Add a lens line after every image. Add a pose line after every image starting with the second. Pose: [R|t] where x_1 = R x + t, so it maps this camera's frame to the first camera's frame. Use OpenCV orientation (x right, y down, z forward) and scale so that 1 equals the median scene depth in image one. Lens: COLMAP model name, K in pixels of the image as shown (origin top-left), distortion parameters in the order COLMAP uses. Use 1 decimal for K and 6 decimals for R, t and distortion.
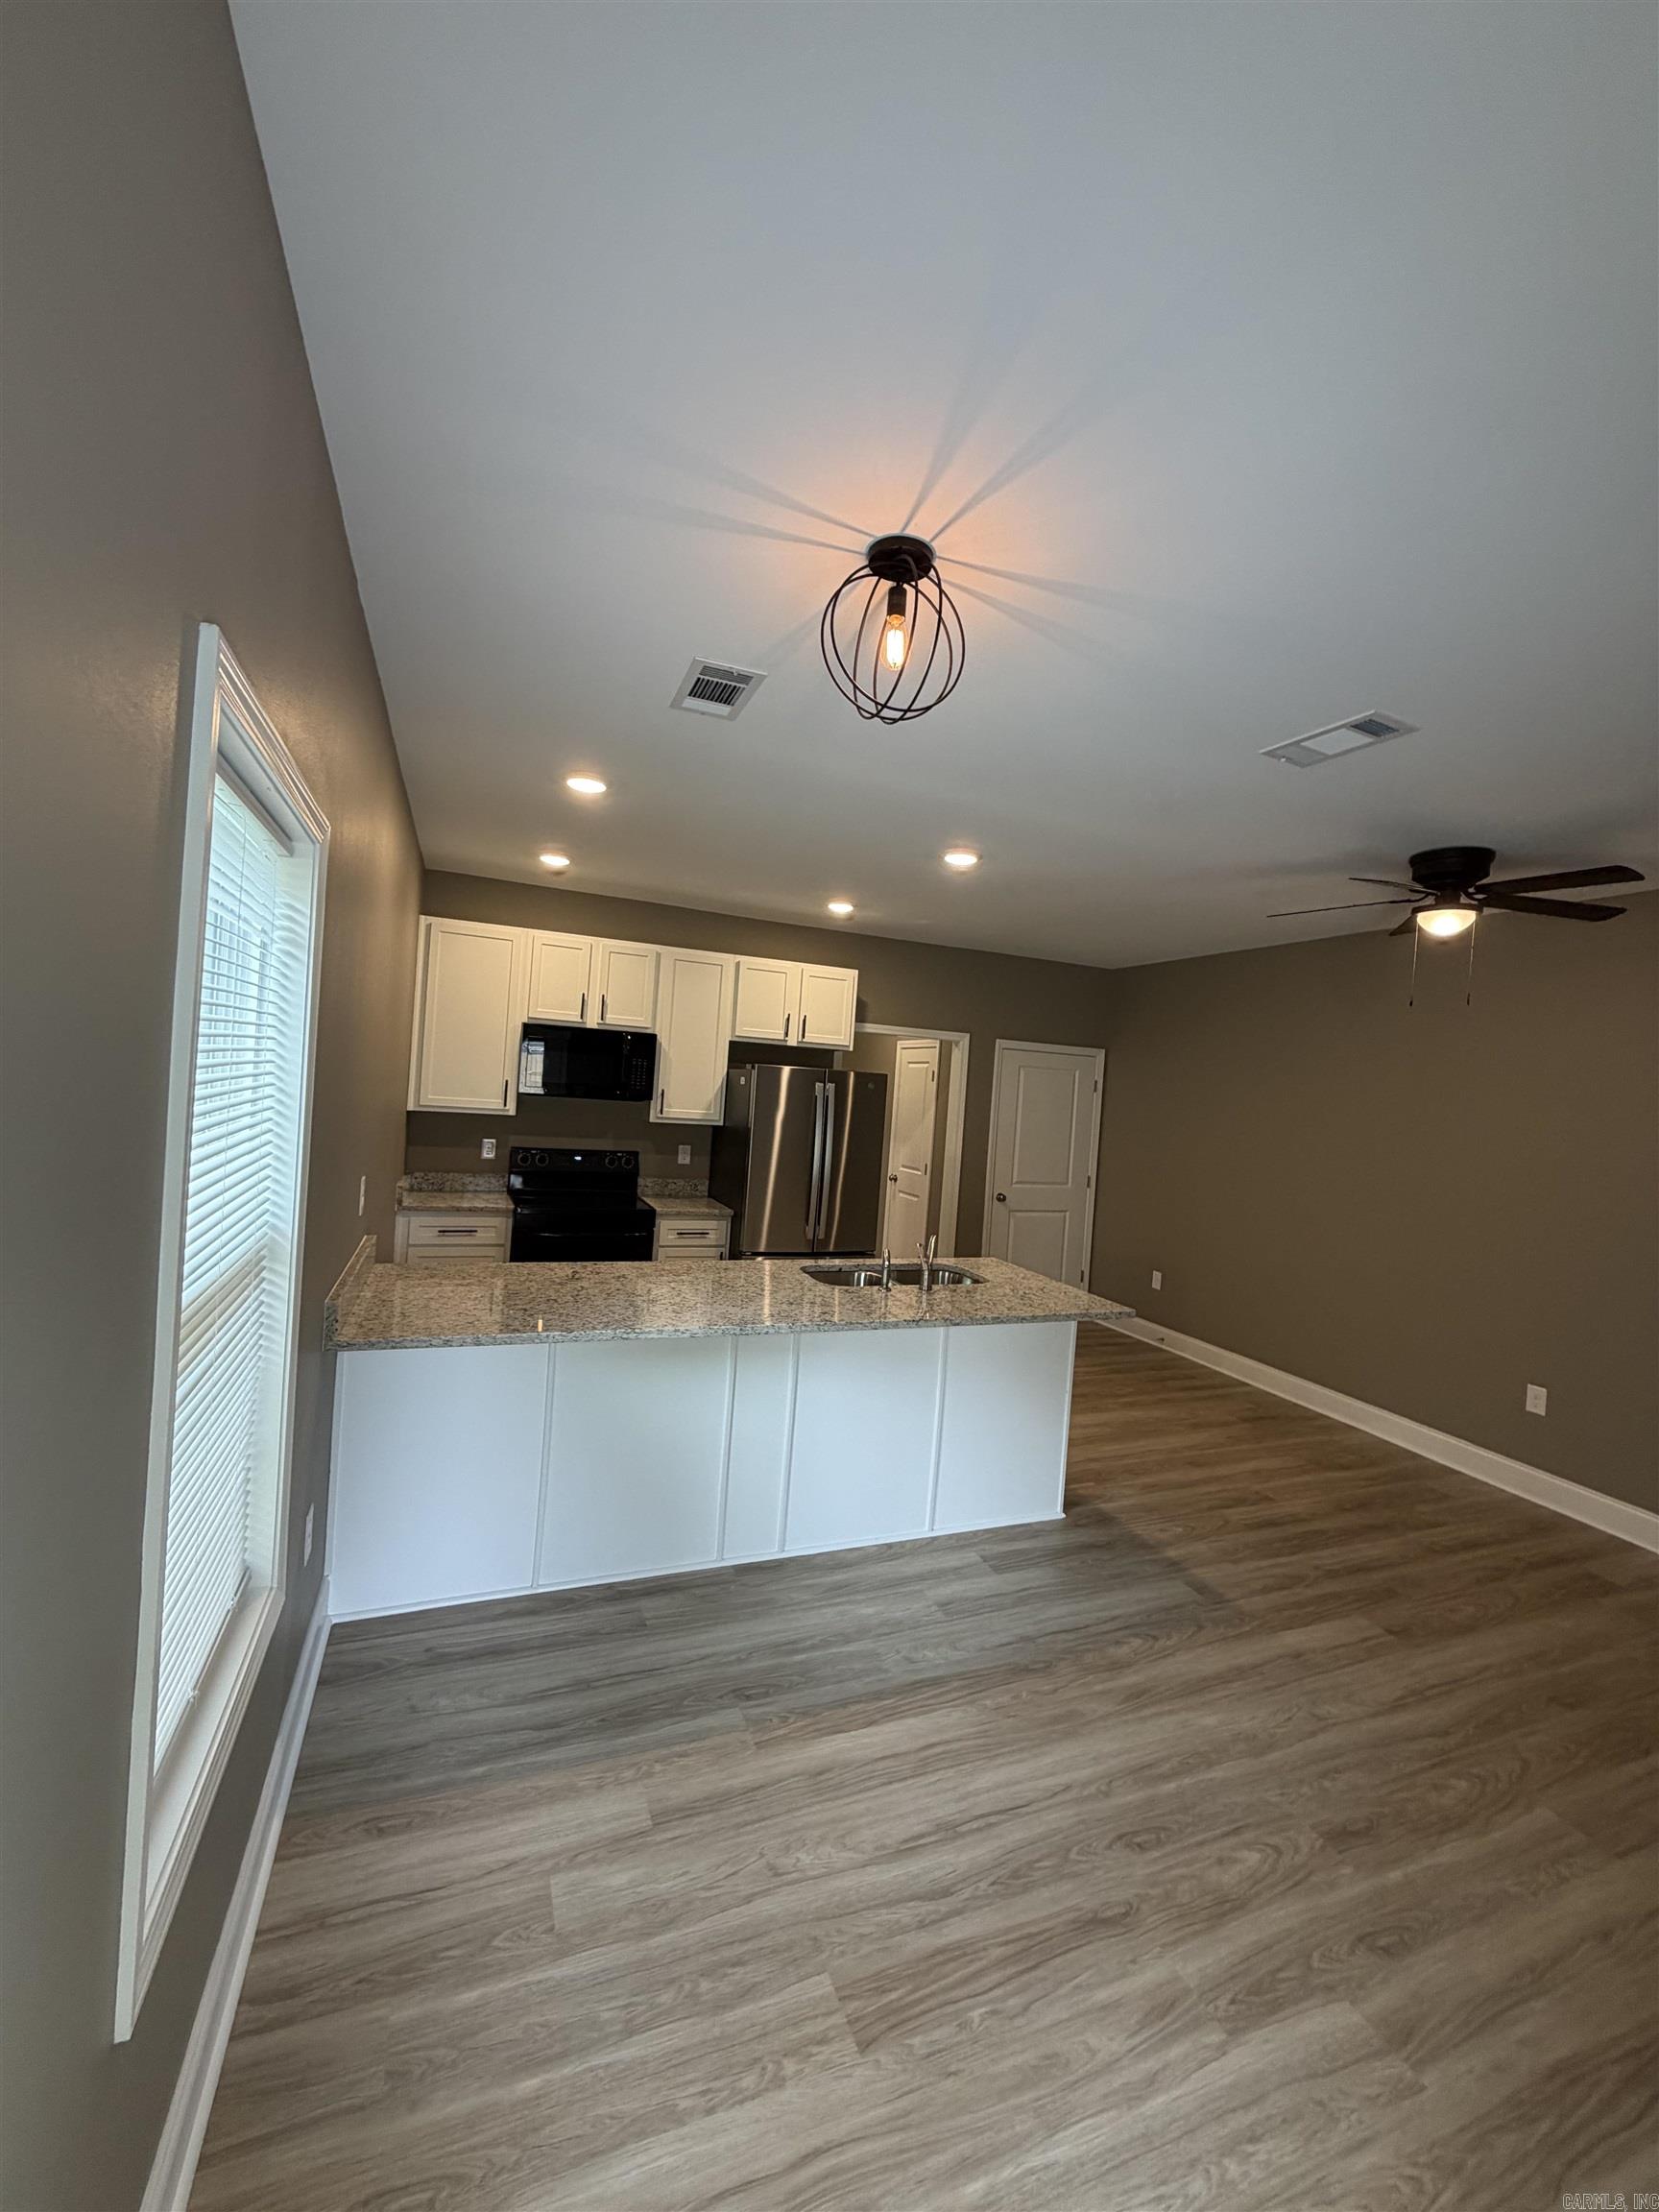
lens RADIAL K [[883.7, 0, 832.5], [0, 883.7, 1098.7], [0, 0, 1]] dist [-0.001669, 0.001410]
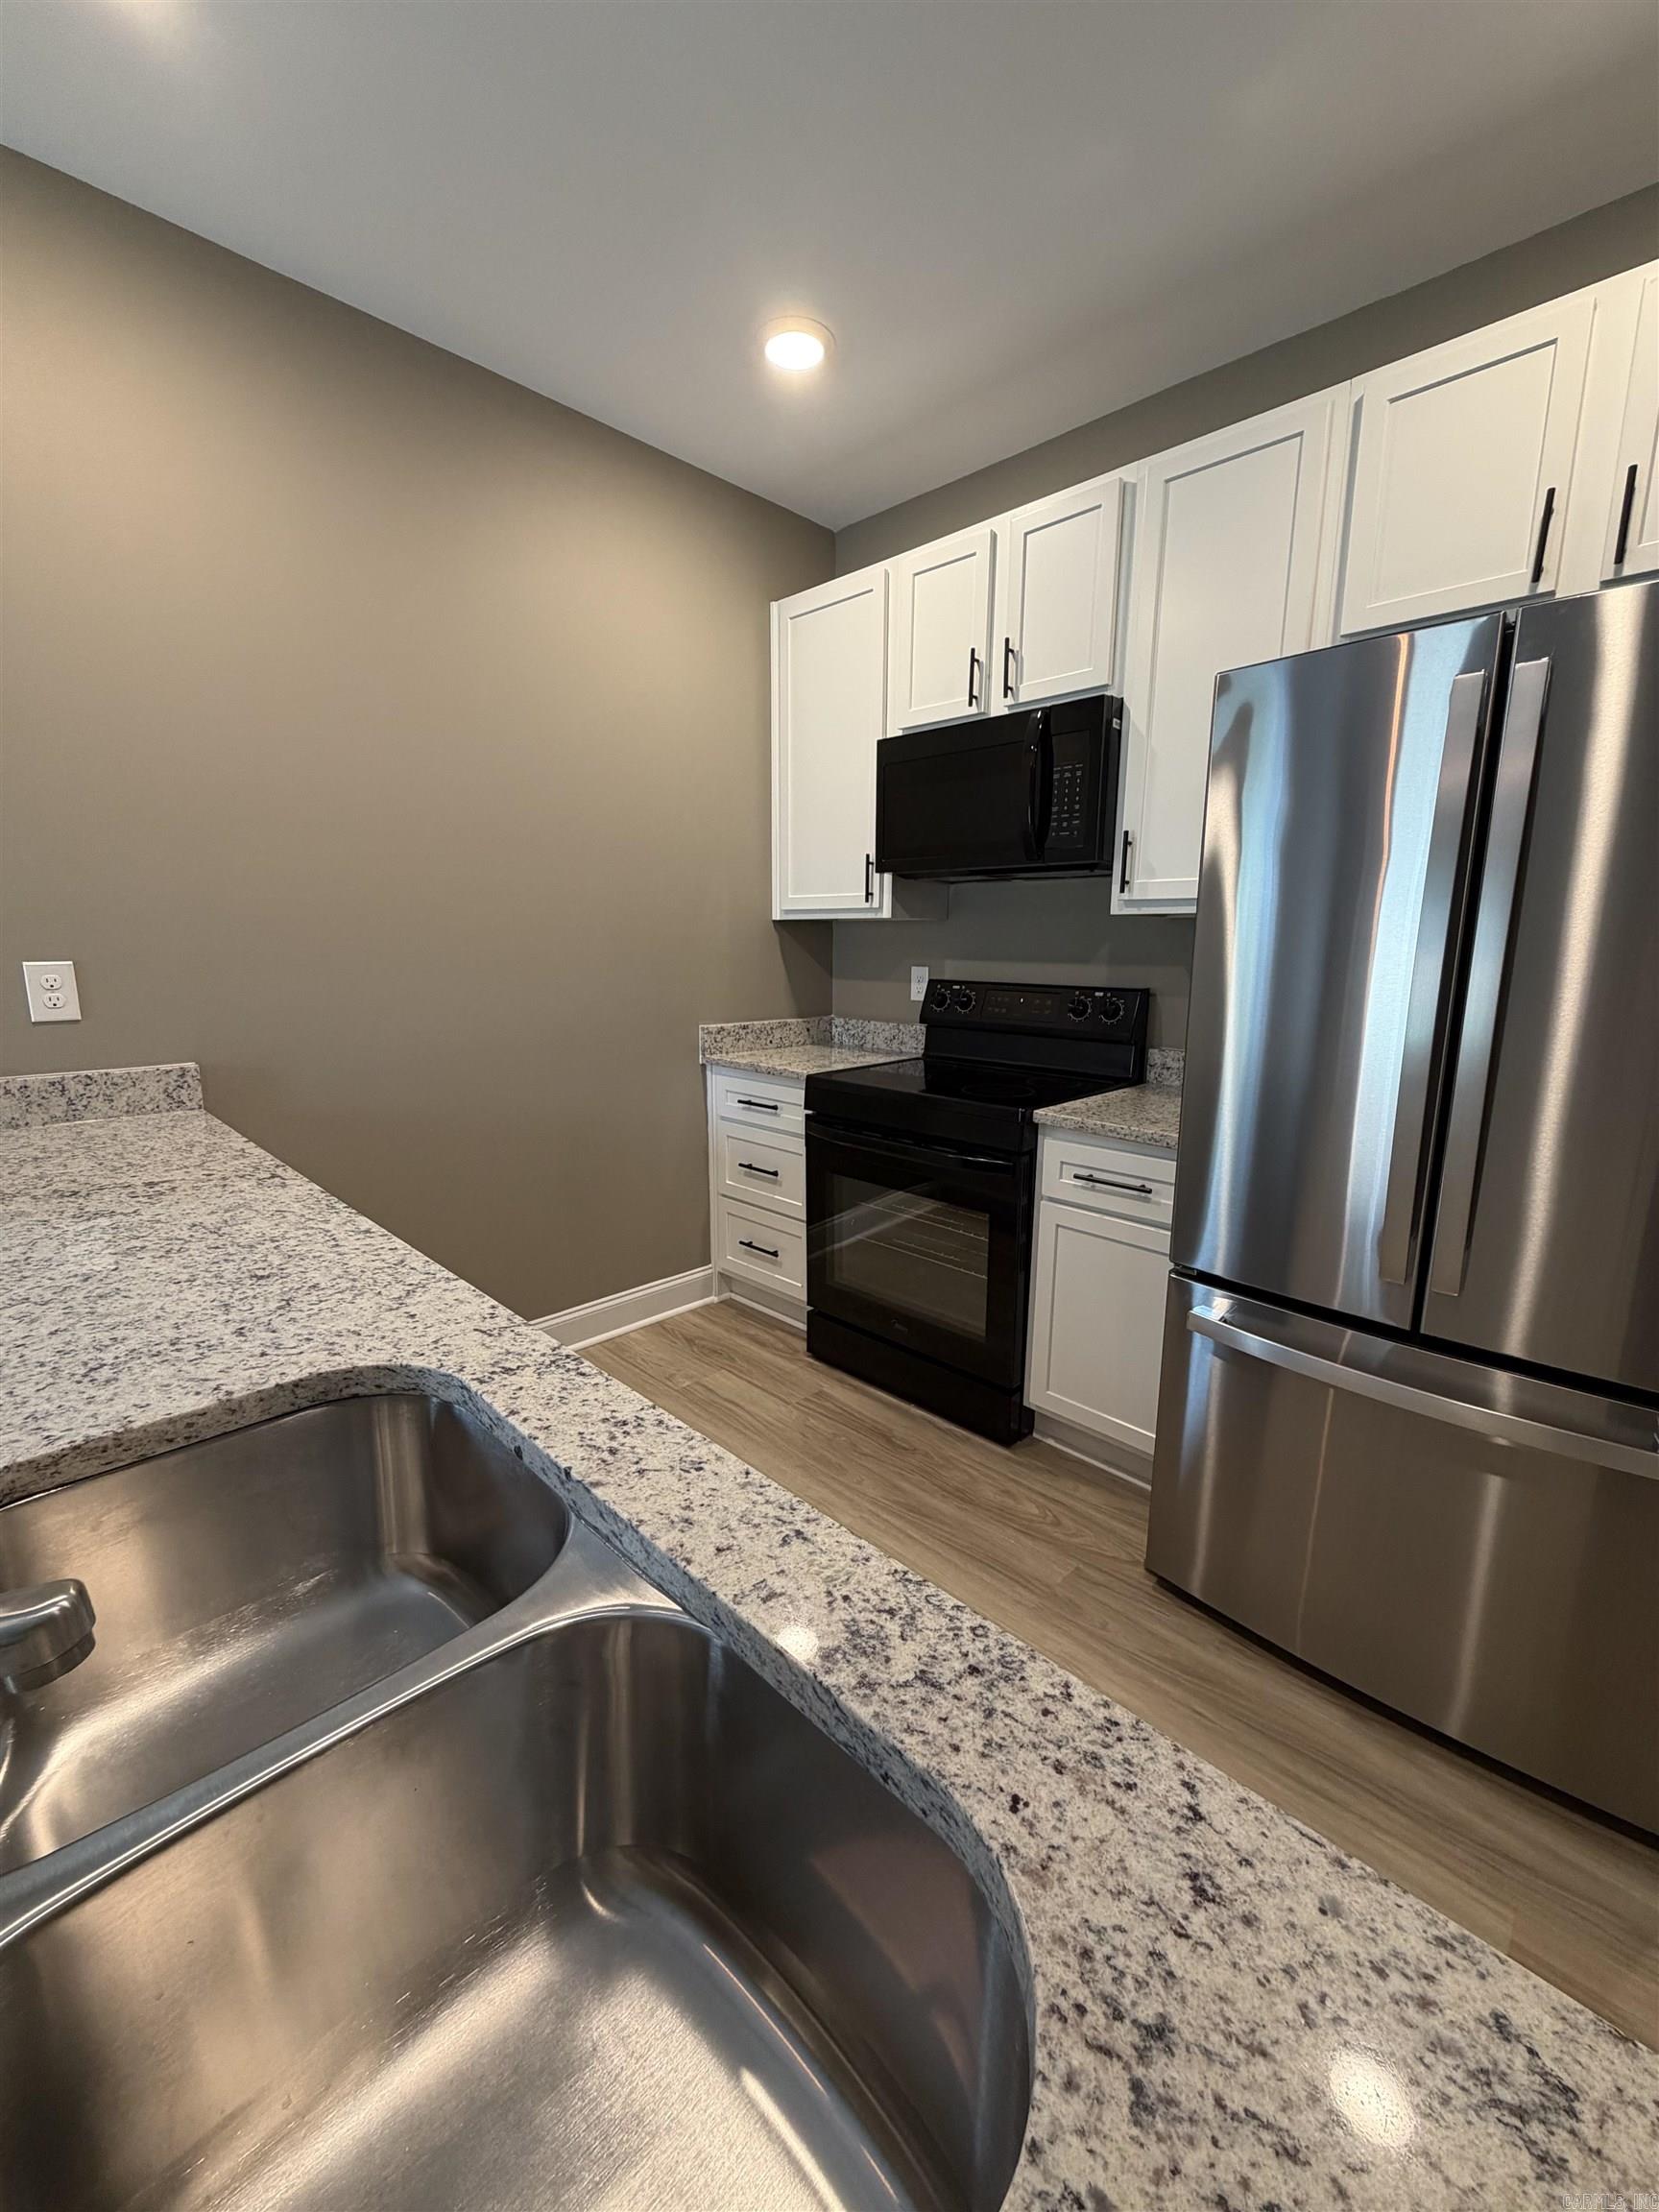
lens RADIAL K [[883.7, 0, 832.5], [0, 883.7, 1098.7], [0, 0, 1]] dist [-0.001669, 0.001410]
pose [[0.387555, 0.099273, -0.916486, 0.301936], [0.007947, 0.993788, 0.111007, 0.138683], [0.921812, -0.050304, 0.384358, 1.457971]]
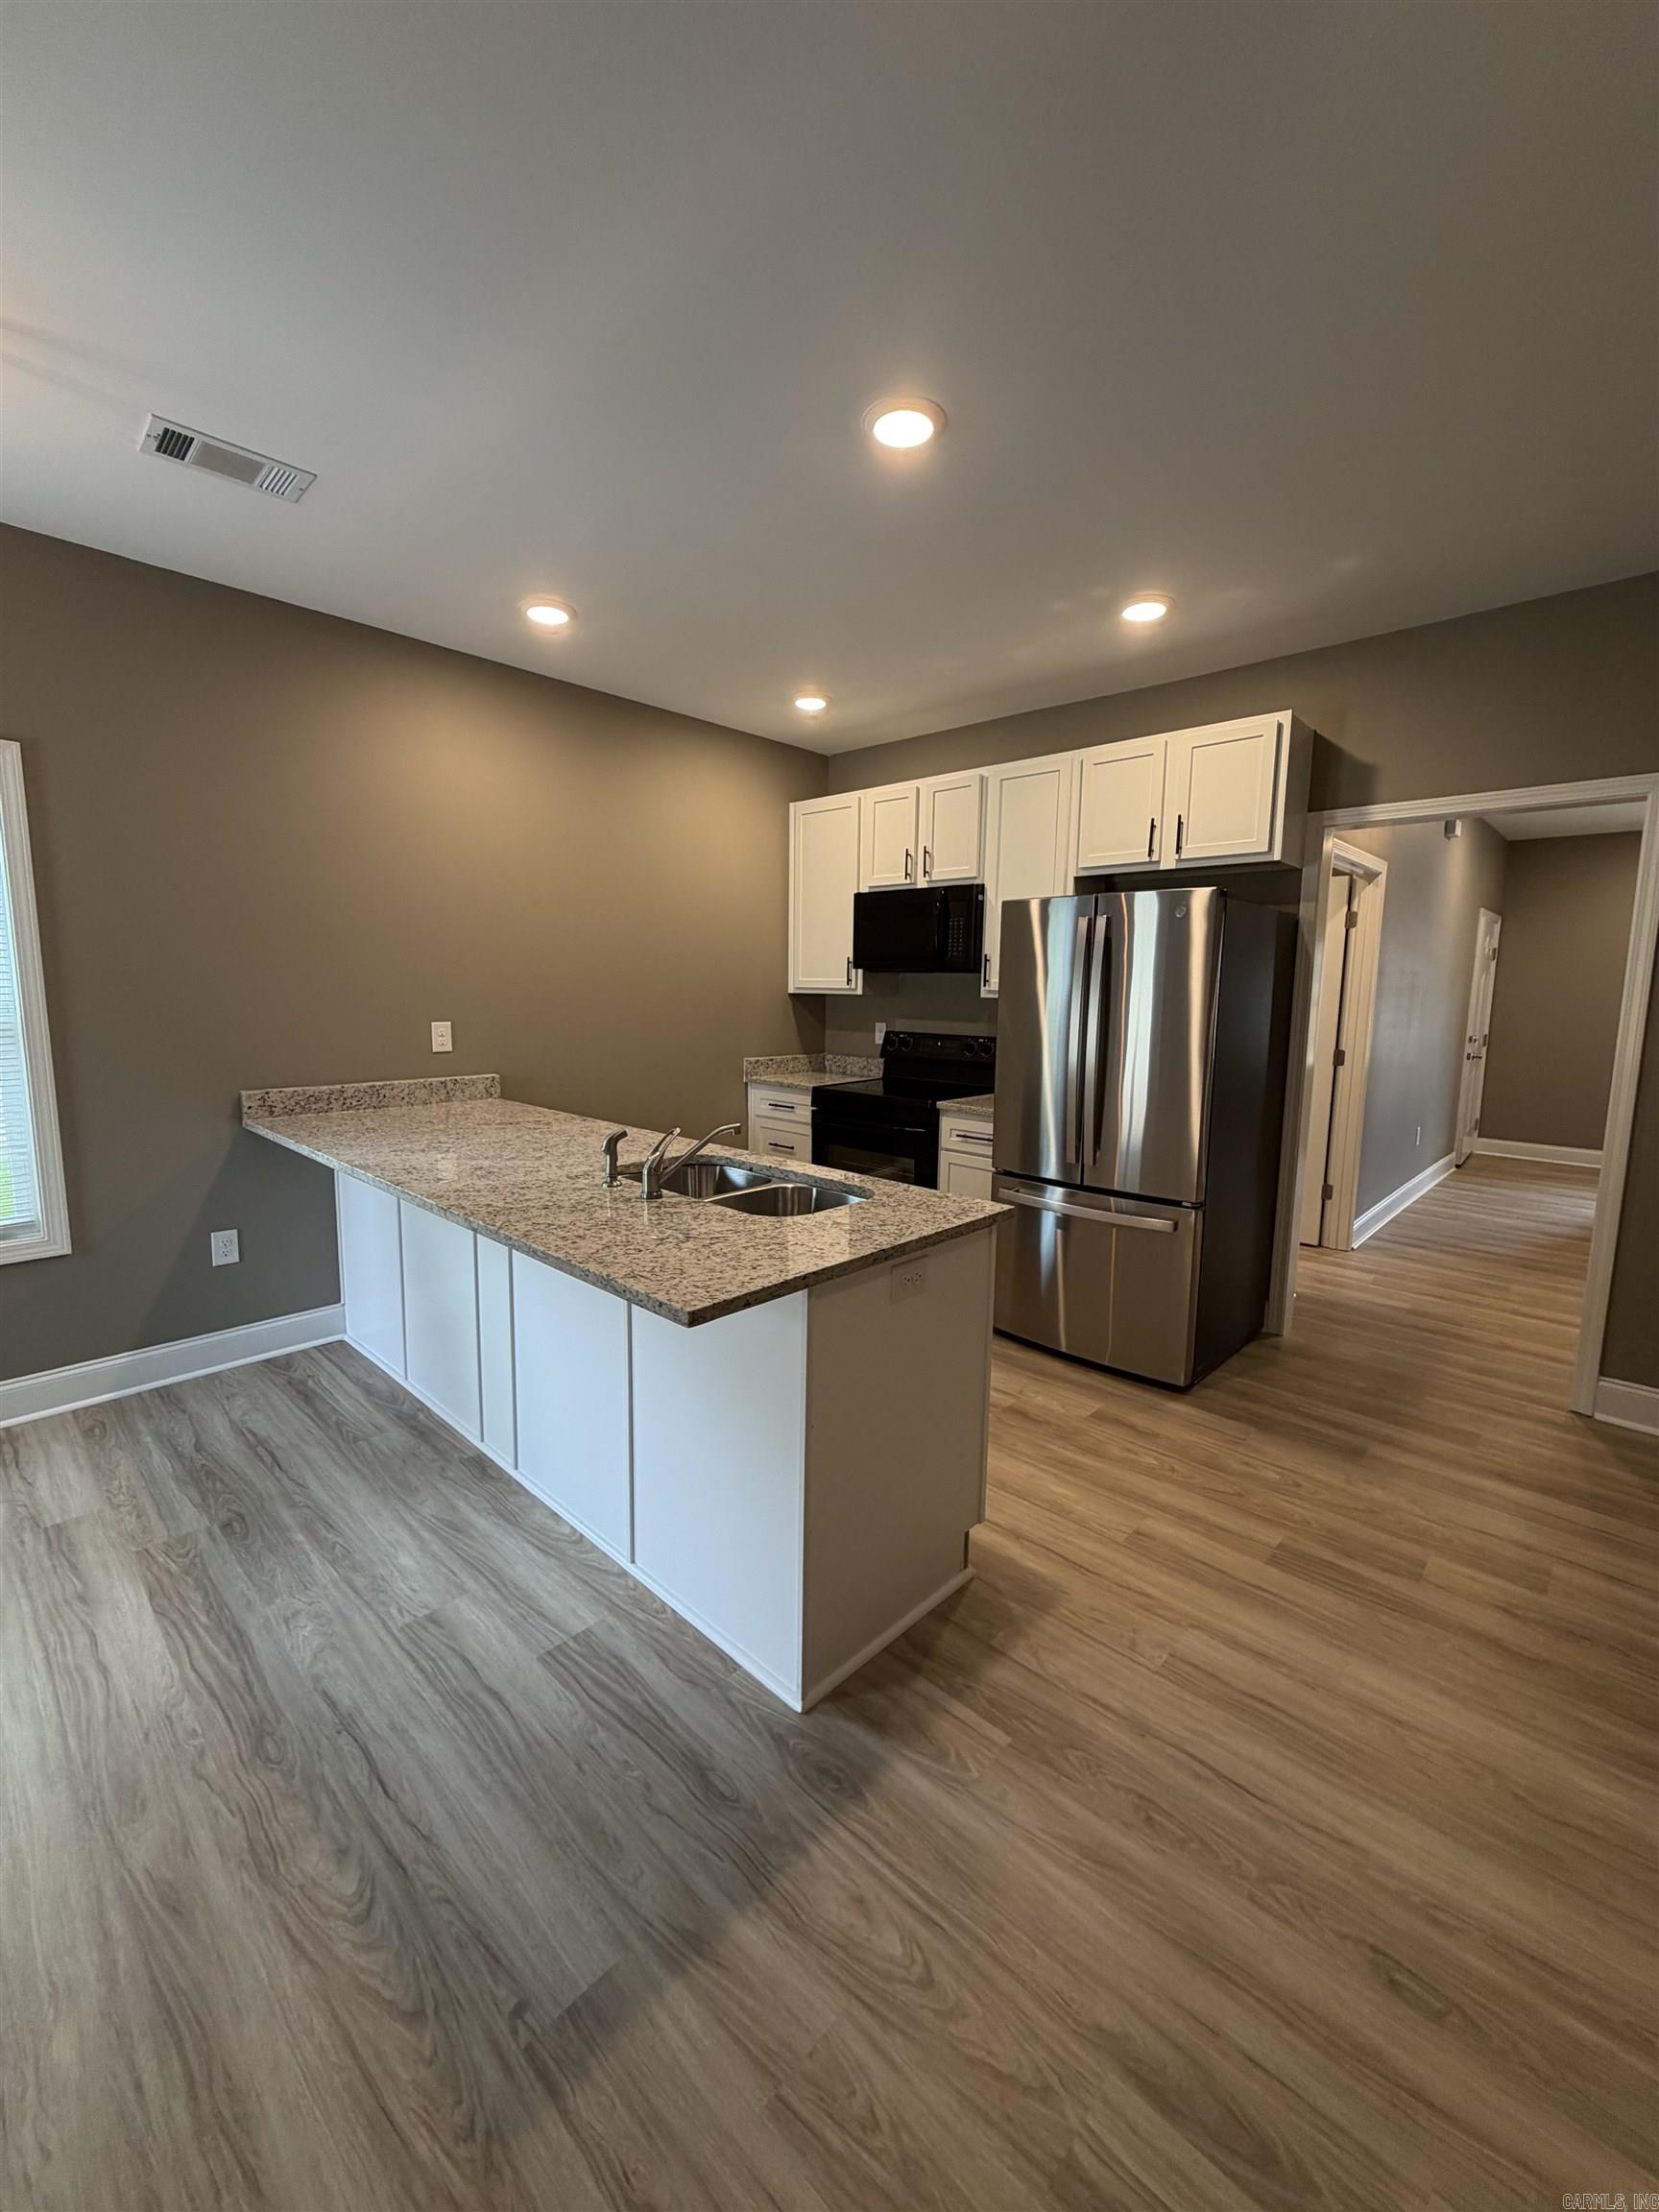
lens RADIAL K [[883.7, 0, 832.5], [0, 883.7, 1098.7], [0, 0, 1]] dist [-0.001669, 0.001410]
pose [[0.409982, 0.055055, -0.910431, 0.967530], [0.003537, 0.998073, 0.061948, 0.140209], [0.912087, -0.028618, 0.408997, 1.141056]]
